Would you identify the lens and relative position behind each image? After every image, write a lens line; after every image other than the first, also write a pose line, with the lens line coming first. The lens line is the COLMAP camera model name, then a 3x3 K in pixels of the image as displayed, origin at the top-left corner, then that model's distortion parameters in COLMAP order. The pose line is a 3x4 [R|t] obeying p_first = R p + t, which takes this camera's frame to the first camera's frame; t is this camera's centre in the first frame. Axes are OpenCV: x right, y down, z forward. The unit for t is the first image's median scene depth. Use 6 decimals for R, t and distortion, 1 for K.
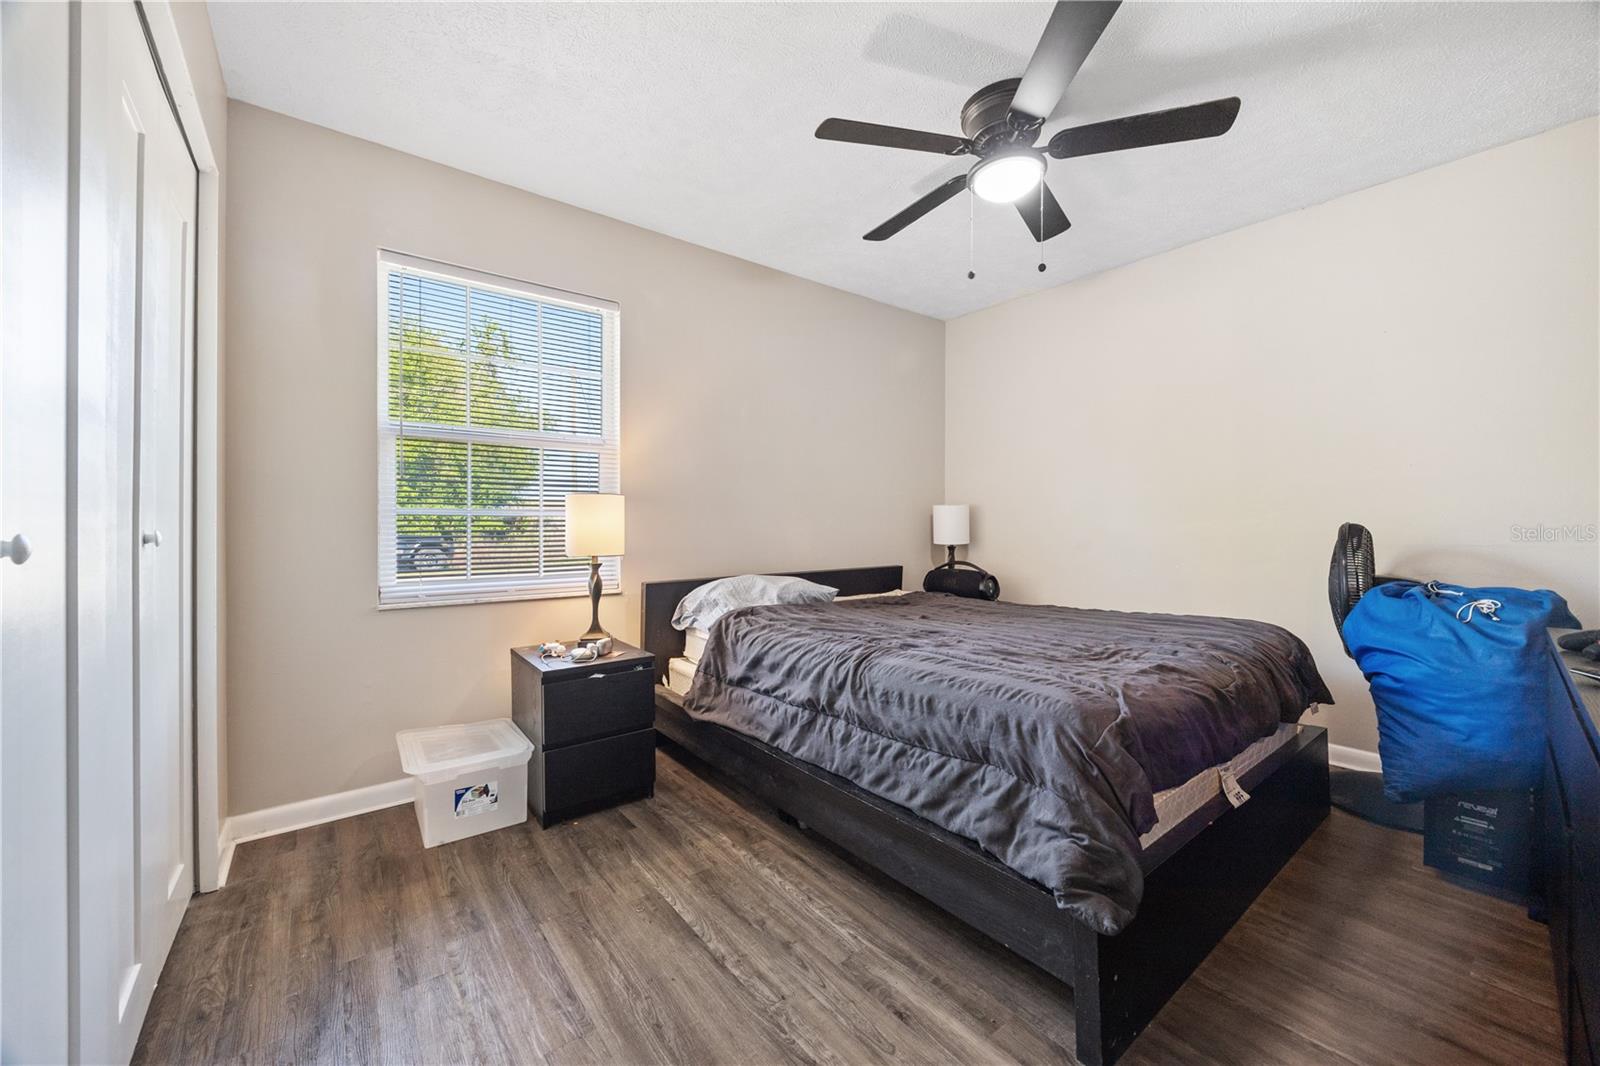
lens RADIAL K [[634.7, 0, 800.7], [0, 634.7, 532.3], [0, 0, 1]] dist [0.022175, 0.000040]
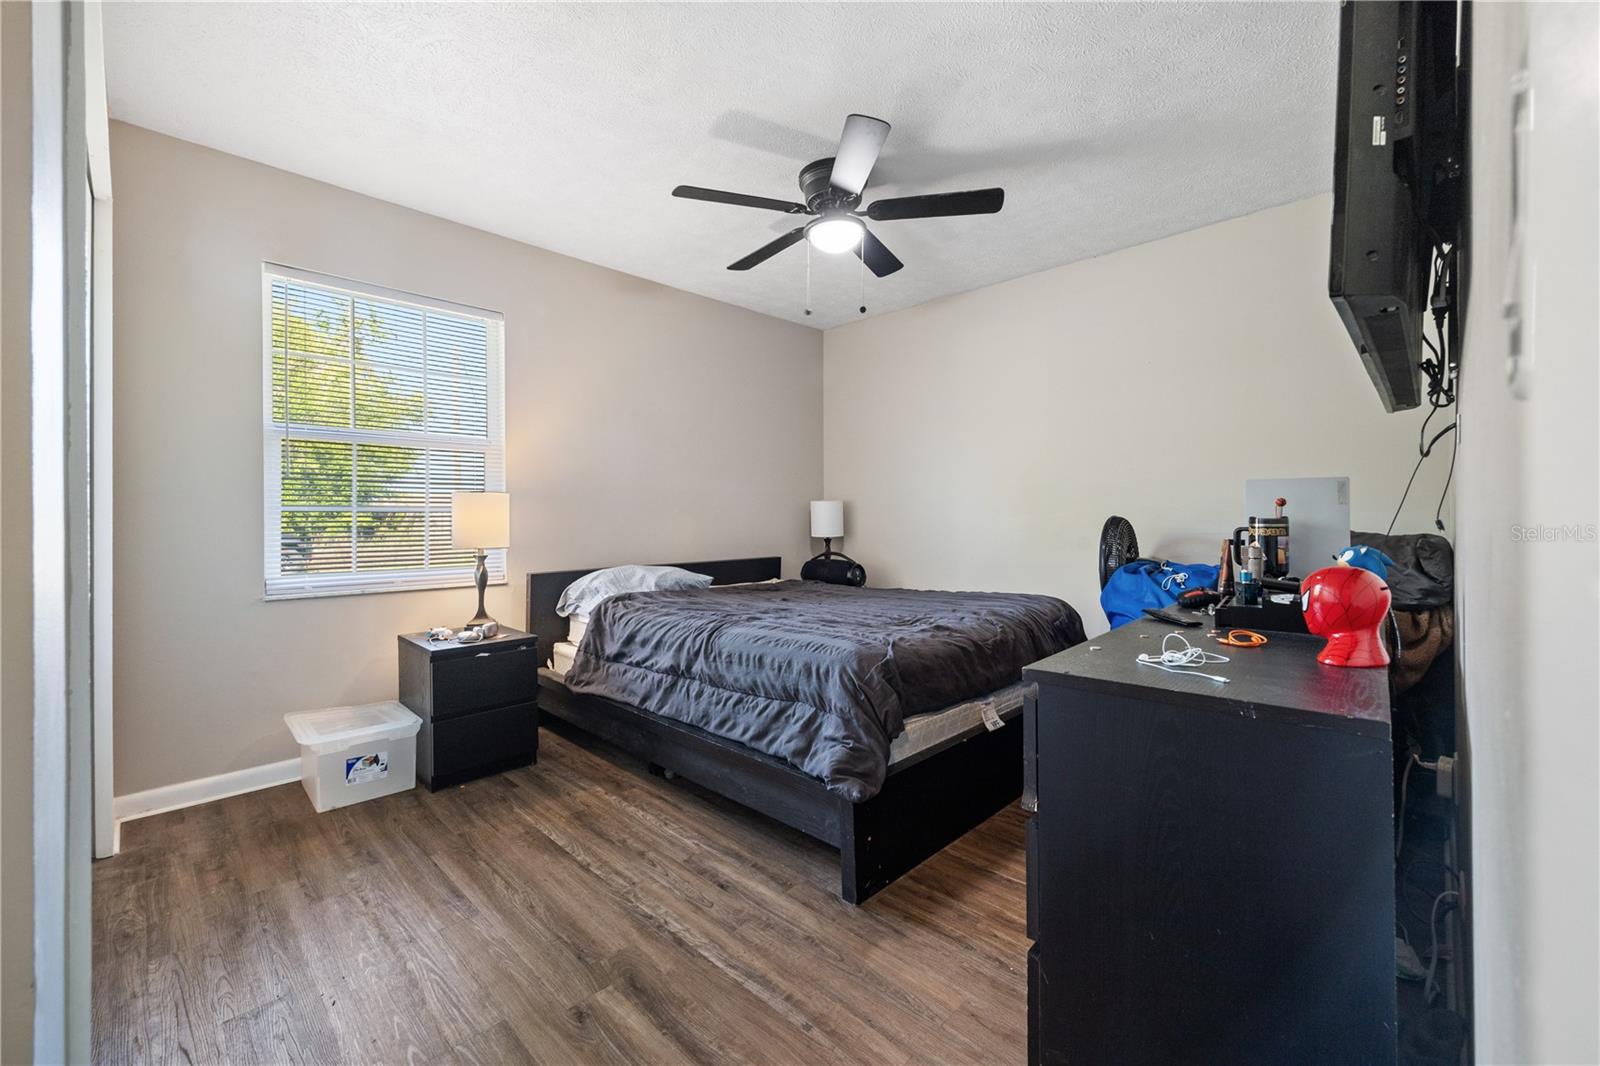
lens RADIAL K [[634.7, 0, 786.0], [0, 634.7, 526.6], [0, 0, 1]] dist [0.022175, 0.000040]
pose [[0.991523, -0.005100, 0.129830, 0.076202], [0.005217, 0.999986, -0.000558, 0.004436], [-0.129825, 0.001231, 0.991536, -0.215055]]
